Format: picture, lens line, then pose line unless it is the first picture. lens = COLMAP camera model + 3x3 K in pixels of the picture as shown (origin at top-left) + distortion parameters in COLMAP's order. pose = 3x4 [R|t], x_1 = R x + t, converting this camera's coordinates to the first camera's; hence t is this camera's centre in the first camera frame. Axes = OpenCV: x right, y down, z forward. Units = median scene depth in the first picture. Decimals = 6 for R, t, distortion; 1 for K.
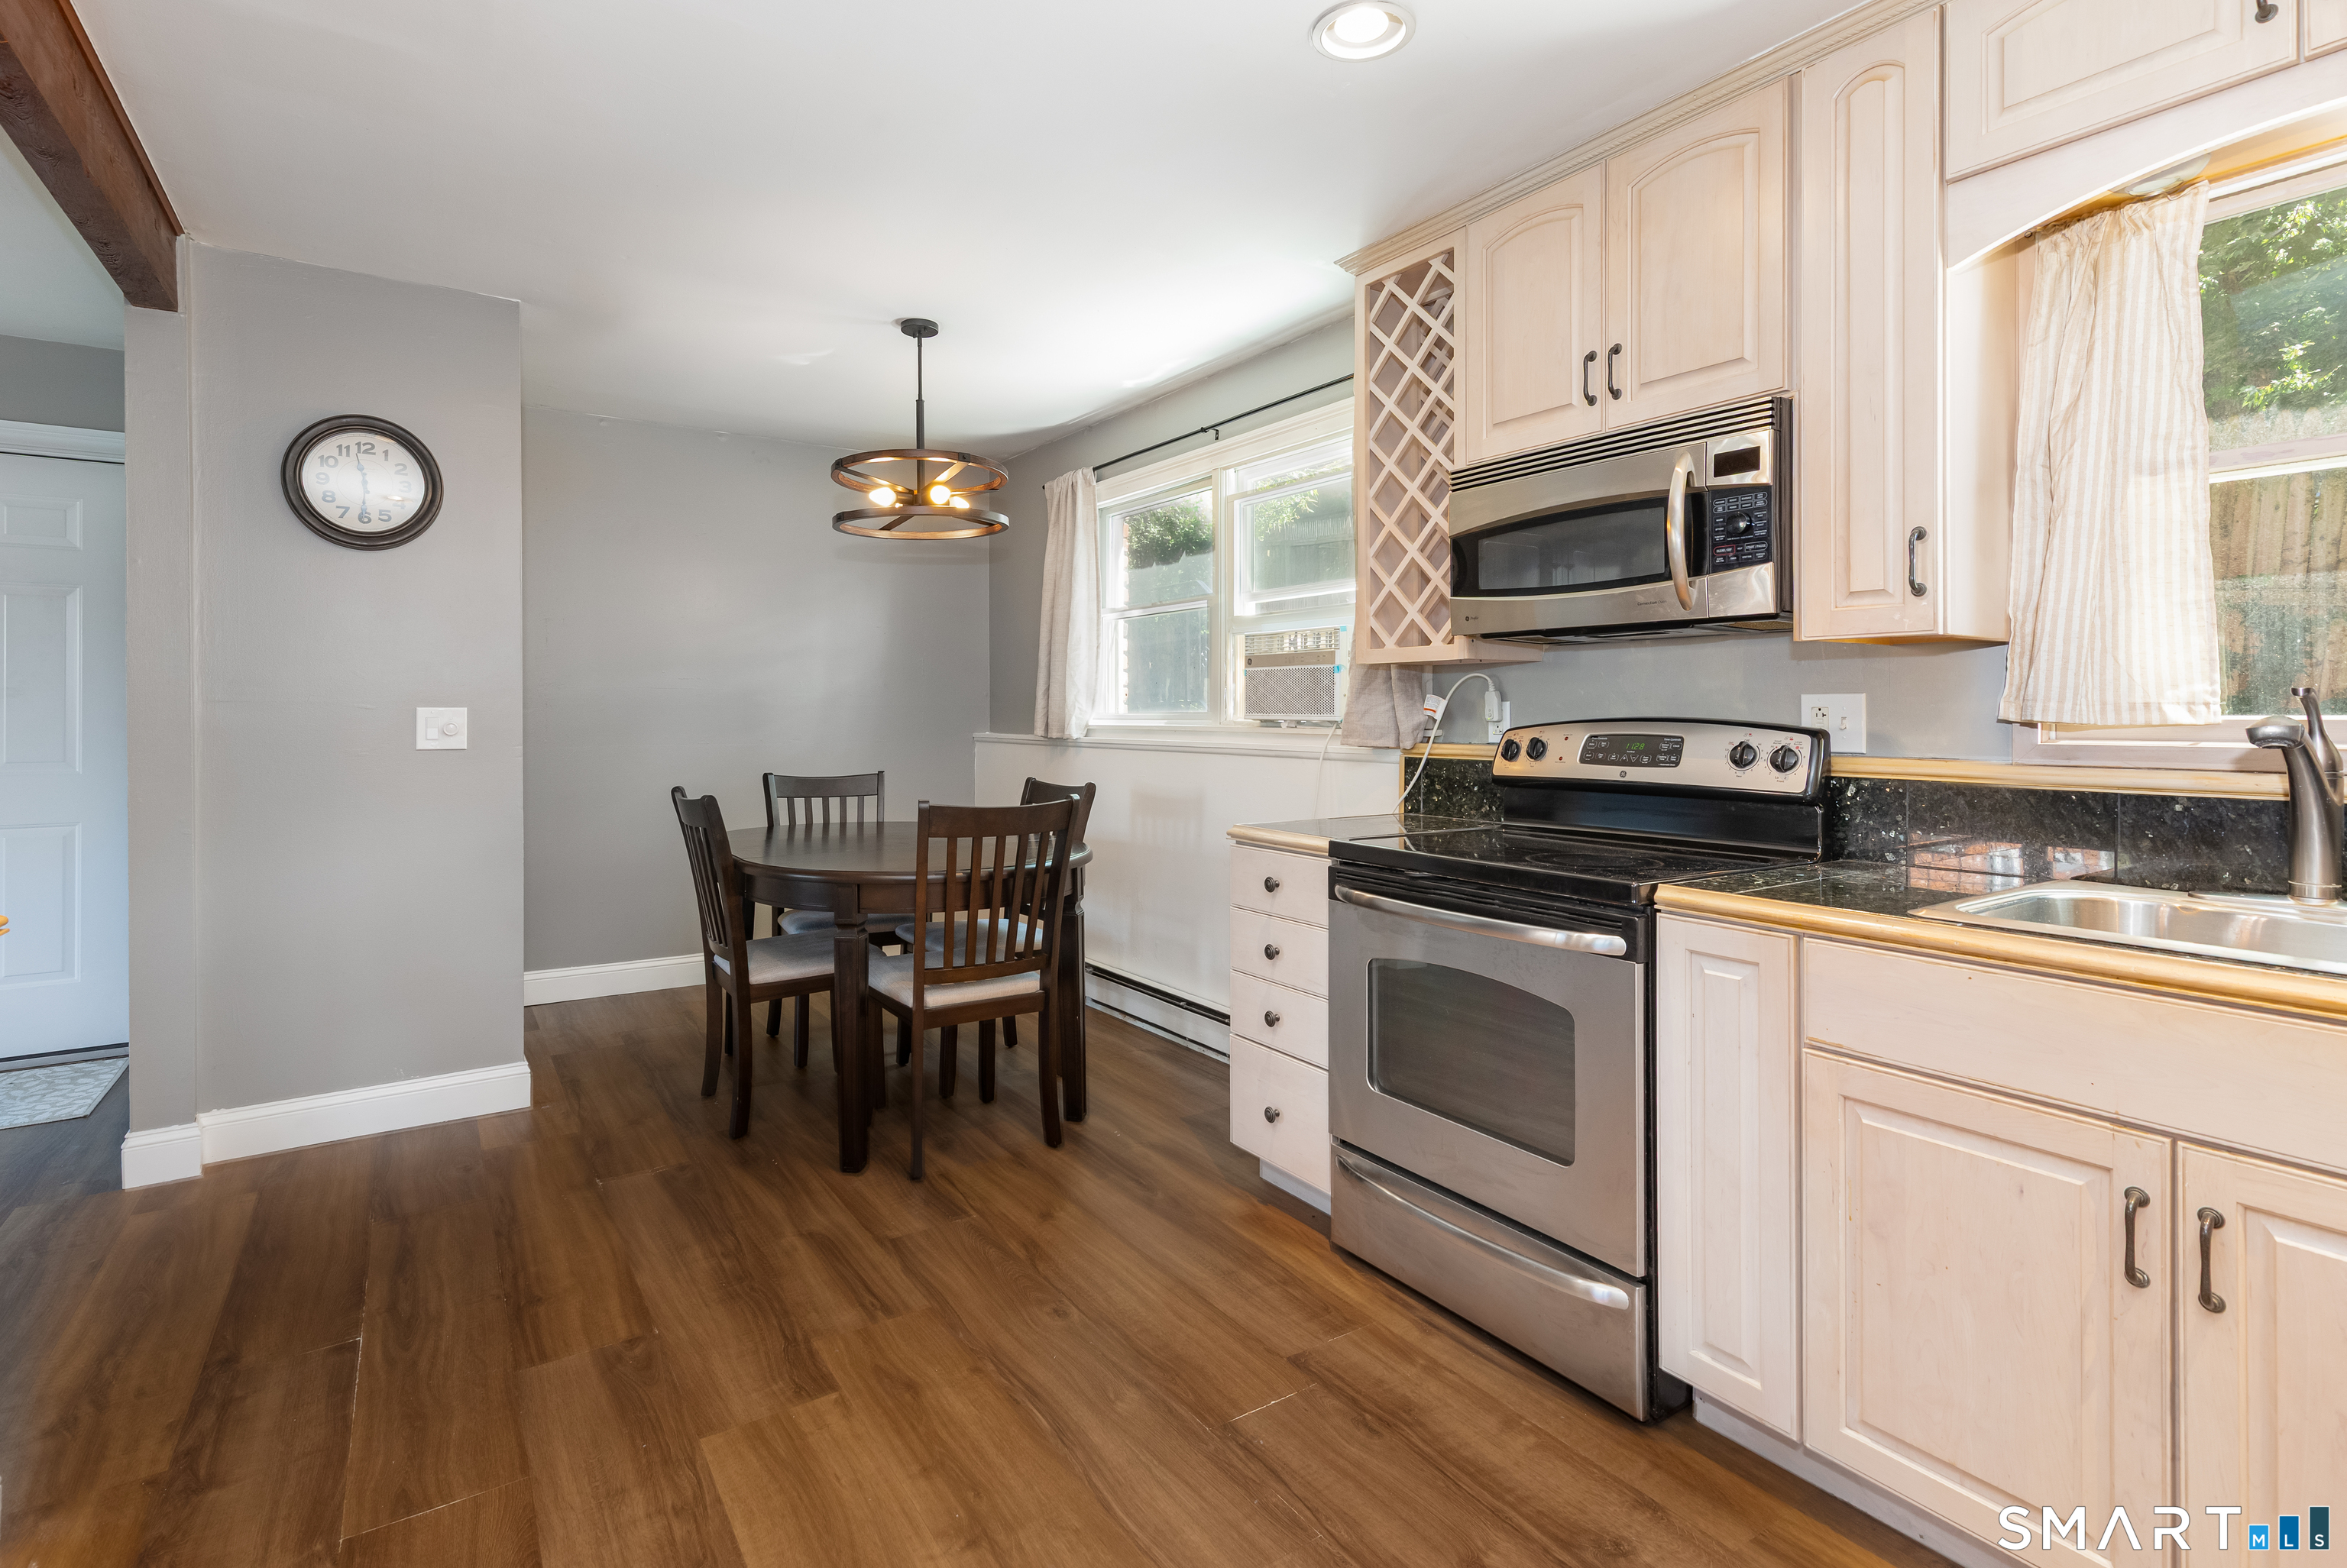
lens RADIAL K [[1159.1, 0, 1218.6], [0, 1159.1, 712.0], [0, 0, 1]] dist [0.001468, -0.000578]
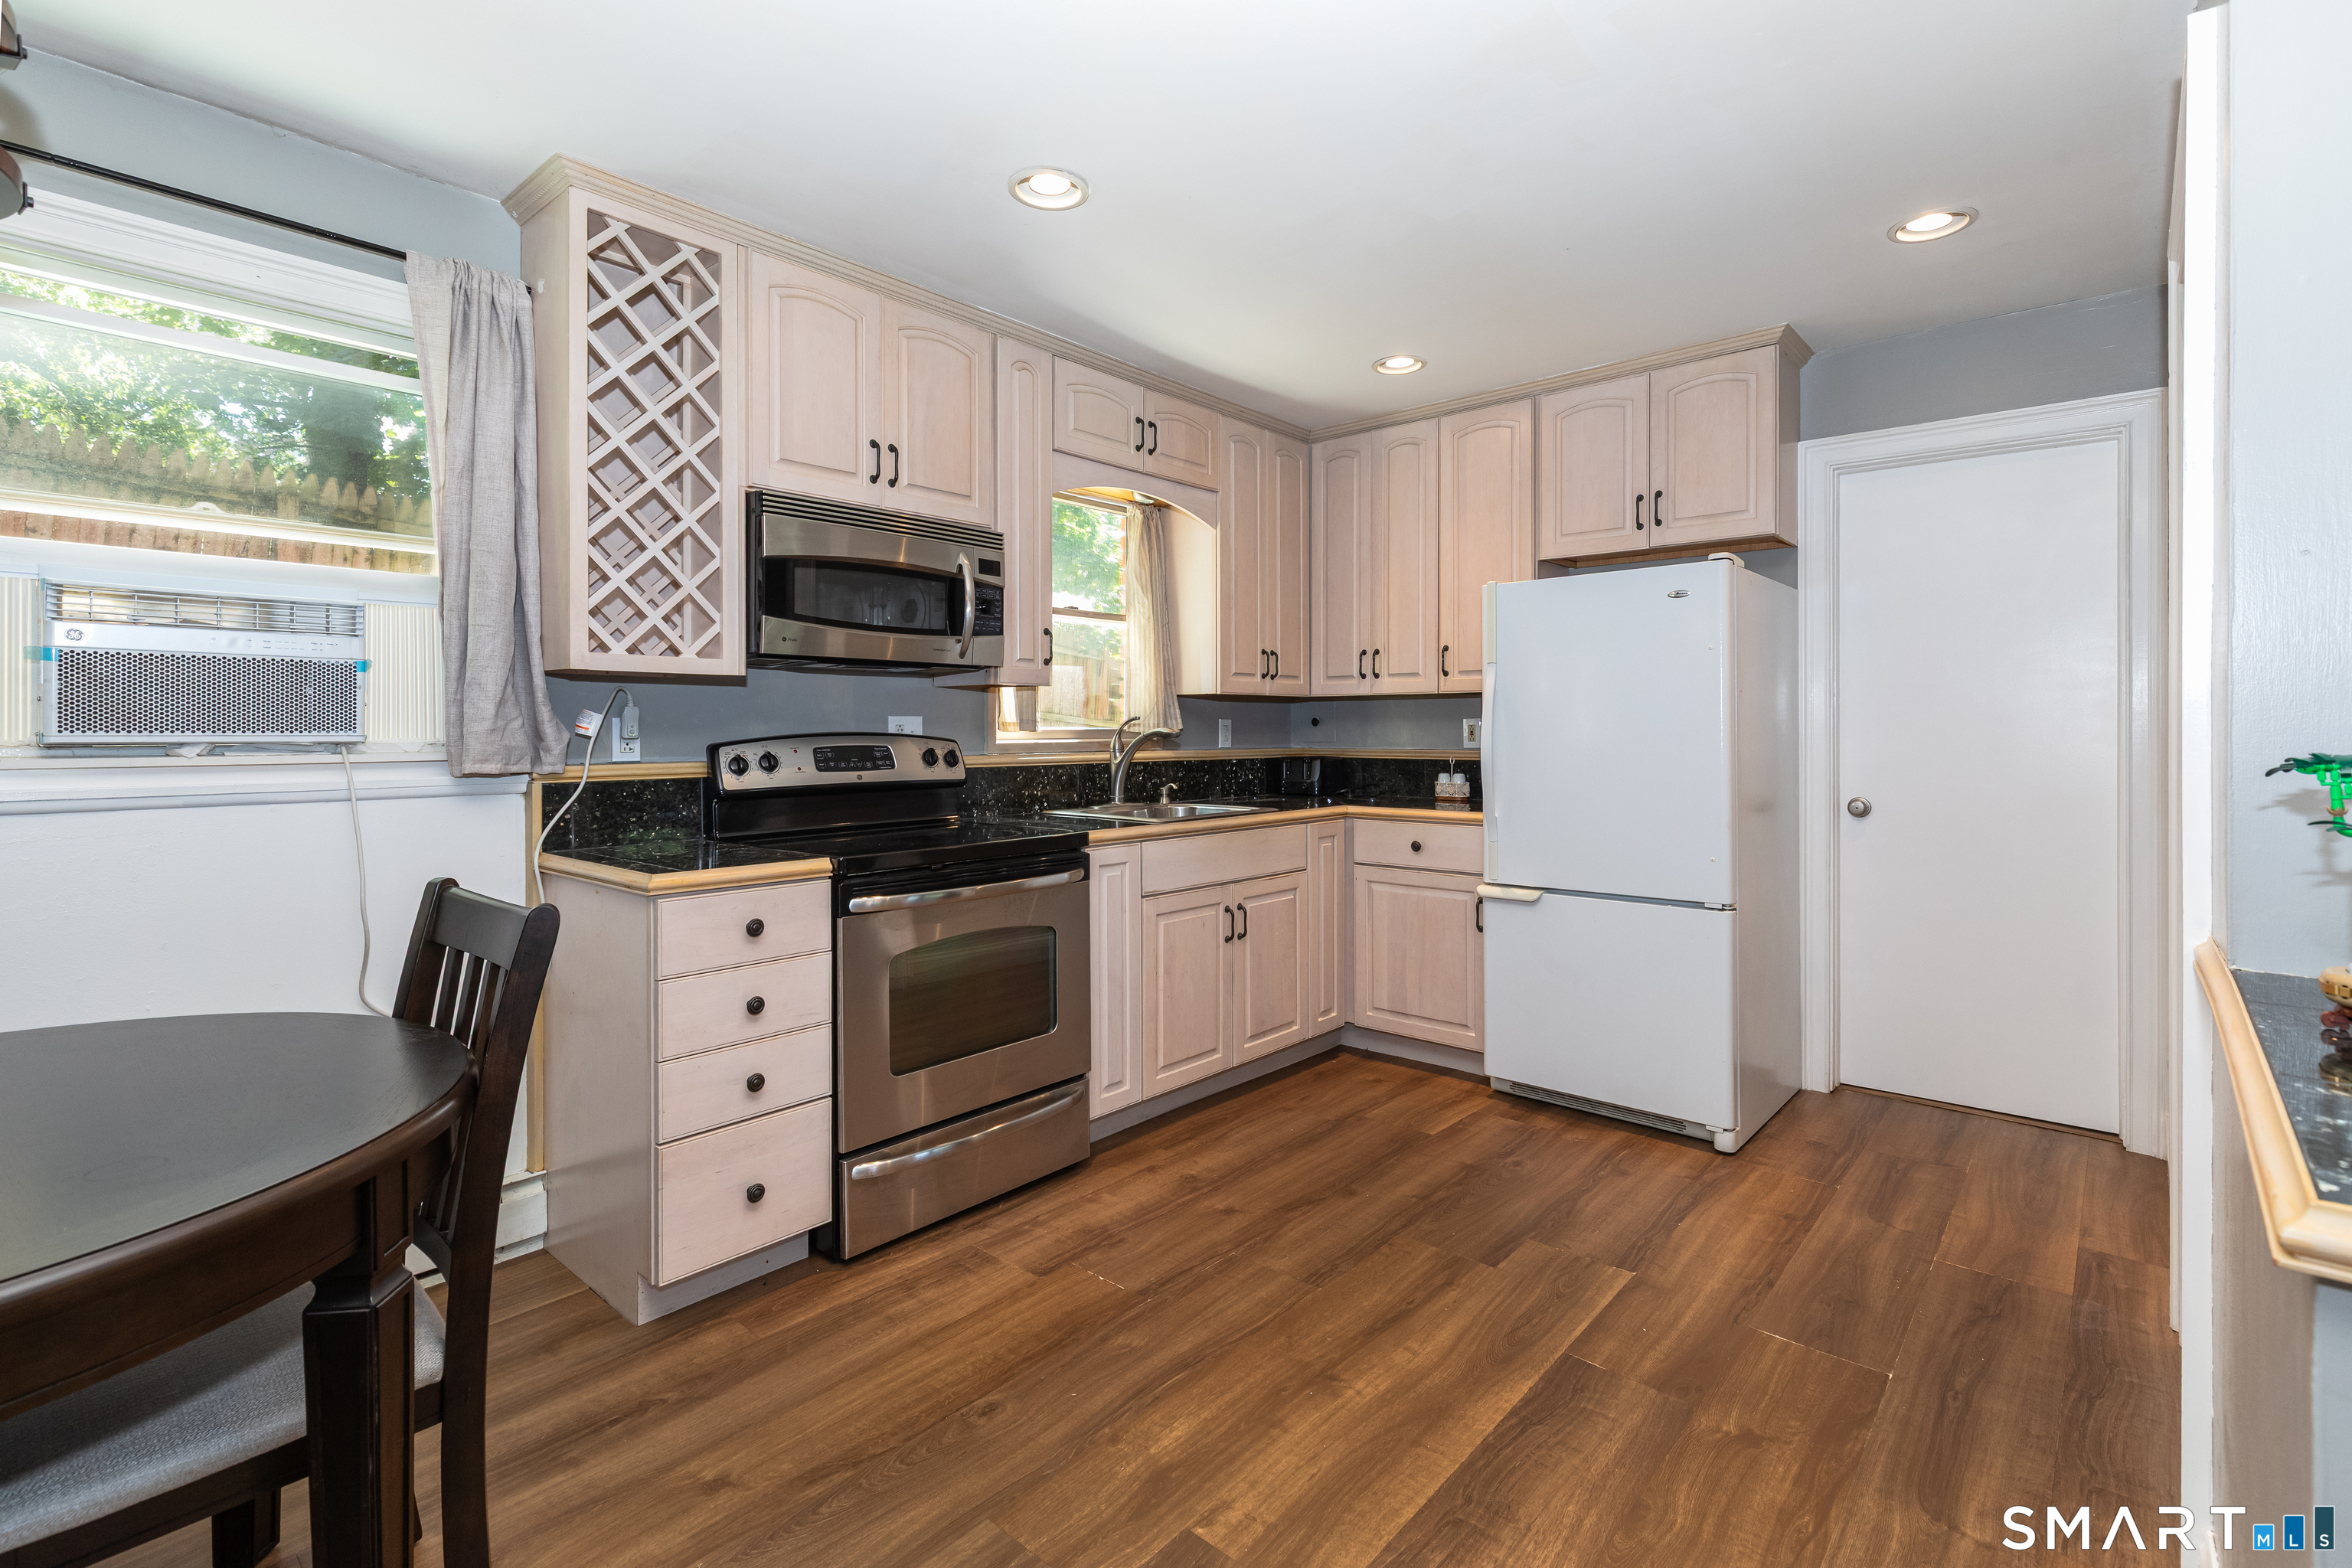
lens RADIAL K [[1123.2, 0, 1104.6], [0, 1123.2, 742.1], [0, 0, 1]] dist [0.002847, 0.000197]
pose [[-0.227865, -0.014445, 0.973586, -0.930372], [0.000226, 0.999889, 0.014888, -0.003139], [-0.973693, 0.003613, -0.227836, 1.047539]]
